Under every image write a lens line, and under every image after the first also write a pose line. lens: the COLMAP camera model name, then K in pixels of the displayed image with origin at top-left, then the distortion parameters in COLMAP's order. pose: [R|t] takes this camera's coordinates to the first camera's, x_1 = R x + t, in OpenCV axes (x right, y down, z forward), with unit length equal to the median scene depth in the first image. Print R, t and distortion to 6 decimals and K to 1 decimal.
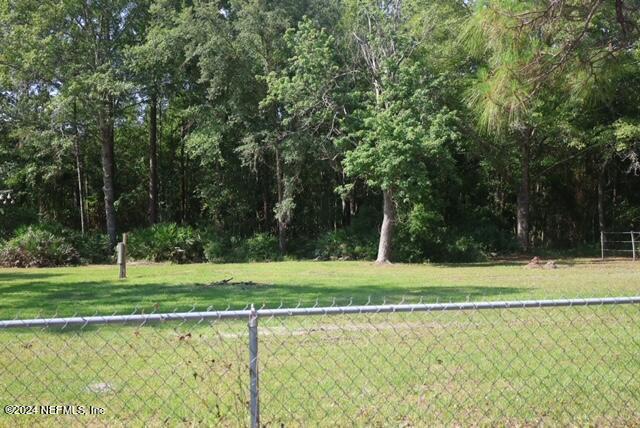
lens RADIAL K [[909.1, 0, 320.0], [0, 909.1, 214.0], [0, 0, 1]] dist [0.046266, 0.024835]
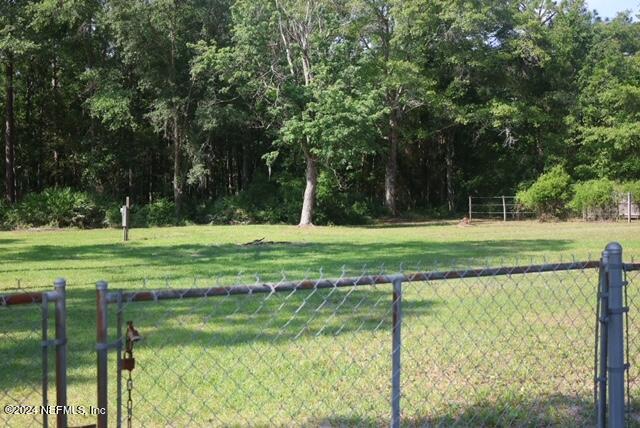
lens RADIAL K [[909.1, 0, 320.0], [0, 909.1, 214.0], [0, 0, 1]] dist [0.046266, 0.024835]
pose [[0.942183, -0.004986, 0.335063, -0.250069], [-0.006069, 0.999471, 0.031940, 0.005091], [-0.335045, -0.032127, 0.941654, -0.015921]]
